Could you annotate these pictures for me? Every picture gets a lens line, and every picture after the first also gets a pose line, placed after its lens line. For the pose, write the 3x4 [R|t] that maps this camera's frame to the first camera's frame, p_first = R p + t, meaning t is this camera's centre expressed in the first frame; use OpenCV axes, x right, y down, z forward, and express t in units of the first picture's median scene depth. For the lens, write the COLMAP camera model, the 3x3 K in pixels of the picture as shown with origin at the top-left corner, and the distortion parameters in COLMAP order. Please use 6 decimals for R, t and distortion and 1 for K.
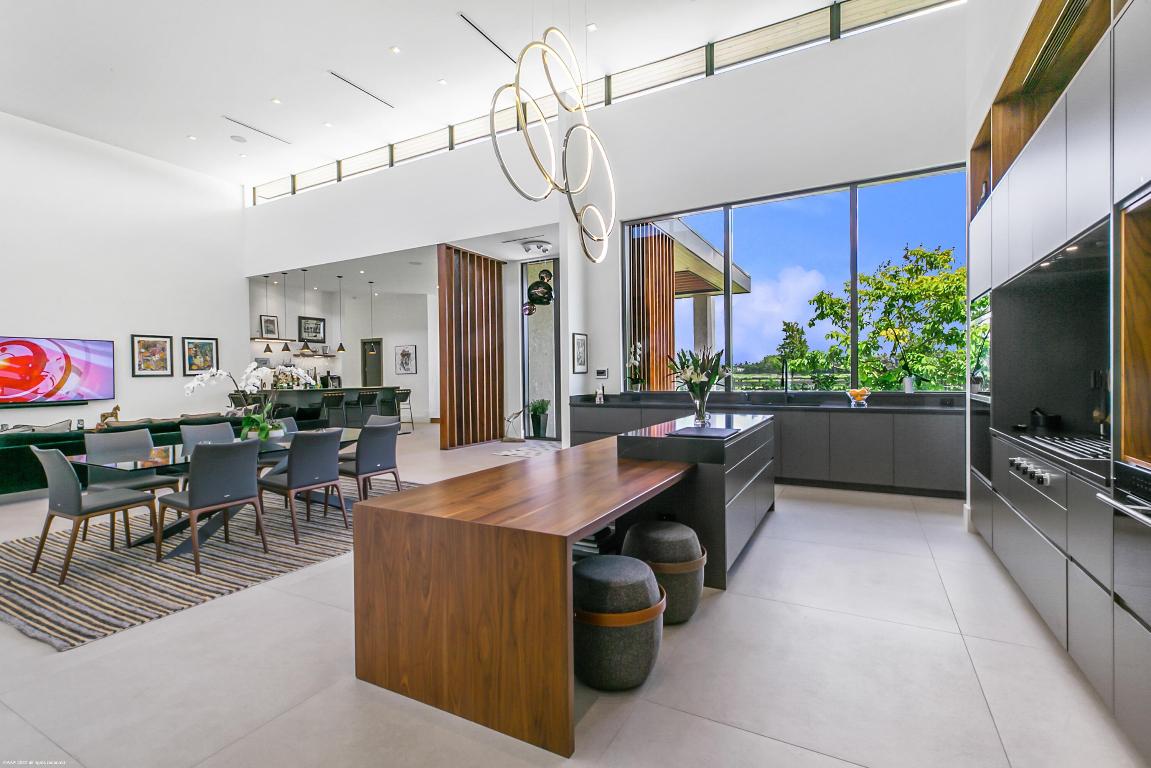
lens RADIAL K [[527.6, 0, 576.2], [0, 527.6, 381.1], [0, 0, 1]] dist [-0.003201, -0.000323]
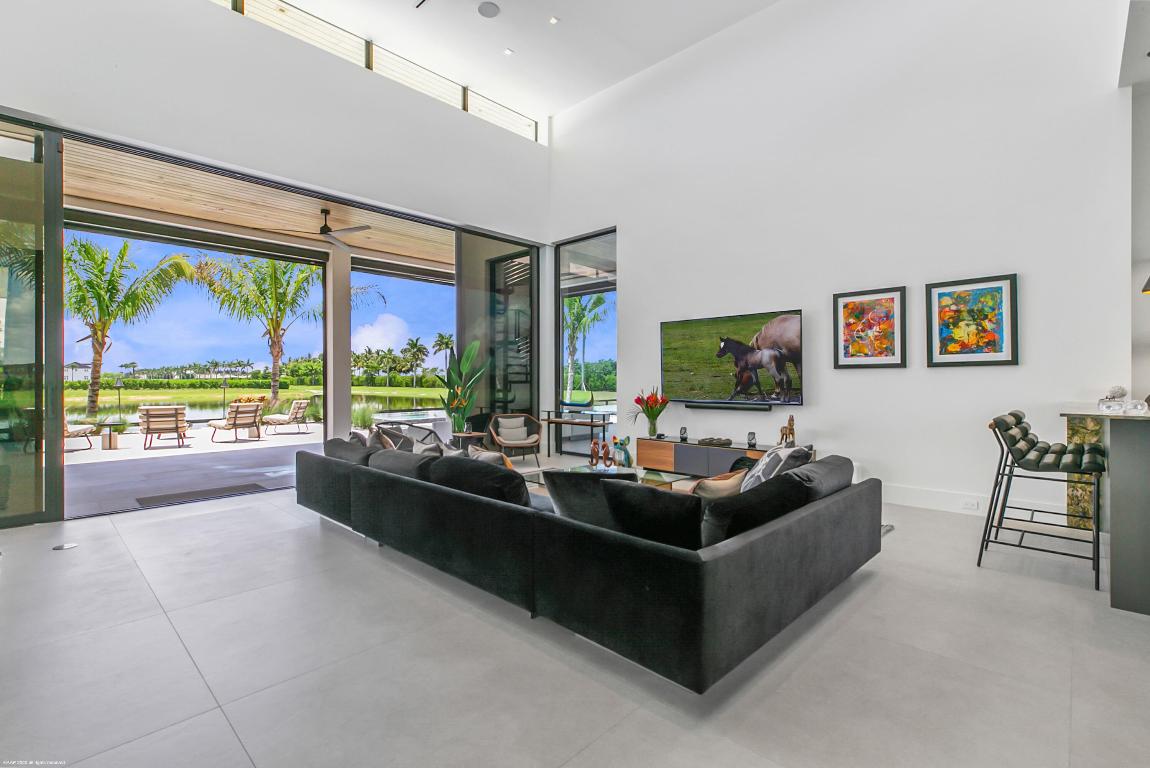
lens RADIAL K [[527.1, 0, 566.9], [0, 527.1, 376.6], [0, 0, 1]] dist [-0.003201, -0.000323]
pose [[-0.277507, 0.014645, -0.960612, -0.199324], [-0.003753, 0.999860, 0.016328, -0.006932], [0.960716, 0.008136, -0.277413, 0.831645]]
